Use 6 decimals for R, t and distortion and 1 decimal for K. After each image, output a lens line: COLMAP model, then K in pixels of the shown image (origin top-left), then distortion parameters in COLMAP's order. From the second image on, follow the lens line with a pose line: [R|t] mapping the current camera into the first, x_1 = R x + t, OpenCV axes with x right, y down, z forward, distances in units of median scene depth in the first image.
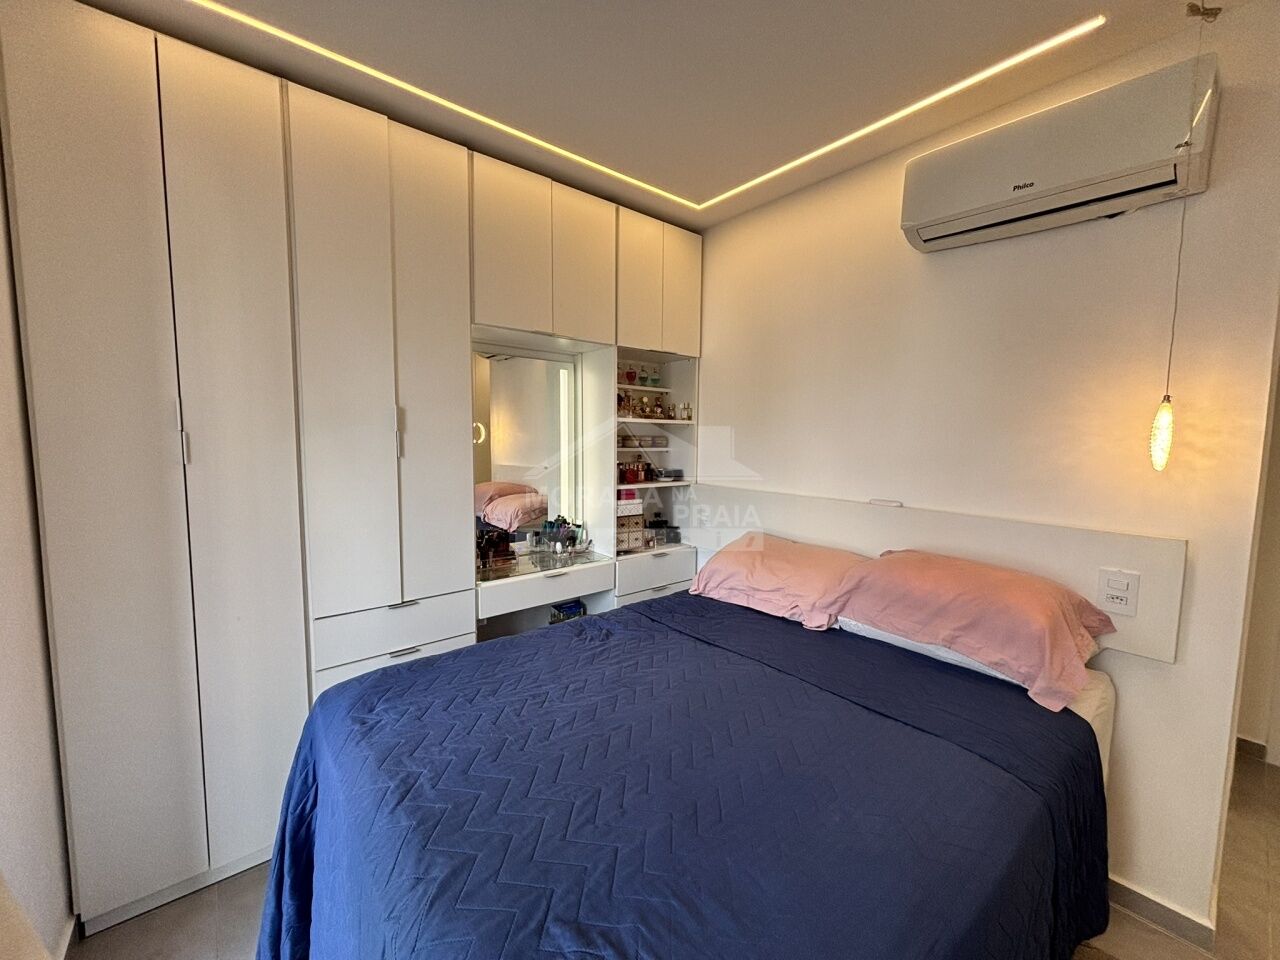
lens RADIAL K [[517.8, 0, 640.0], [0, 517.8, 481.4], [0, 0, 1]] dist [-0.002501, 0.001286]
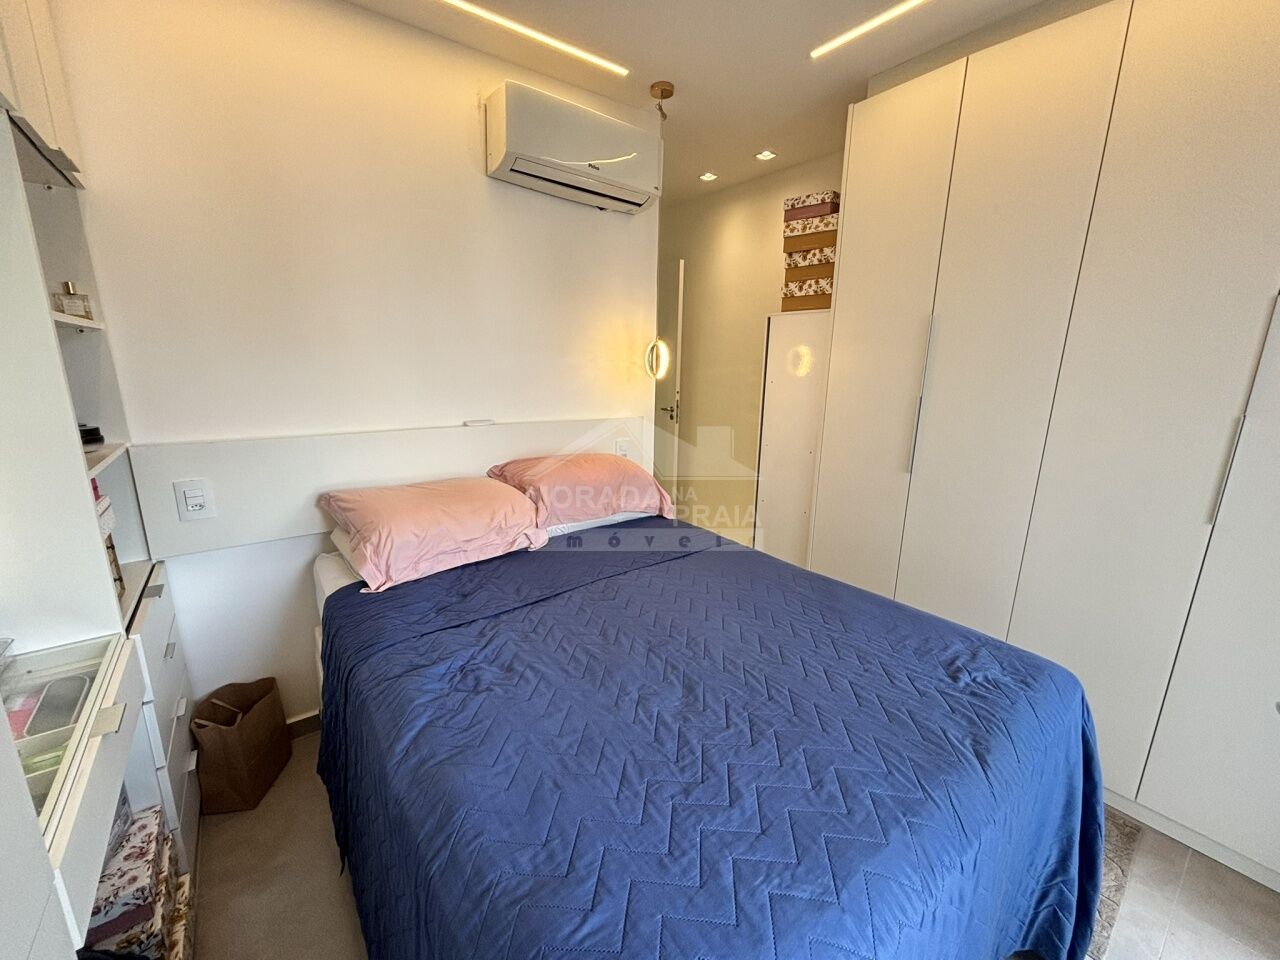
lens RADIAL K [[517.8, 0, 641.0], [0, 517.8, 478.5], [0, 0, 1]] dist [-0.002501, 0.001286]
pose [[0.027278, -0.231202, 0.972523, -0.616640], [0.074905, 0.970623, 0.228649, -0.069535], [-0.996817, 0.066610, 0.043795, 0.722216]]
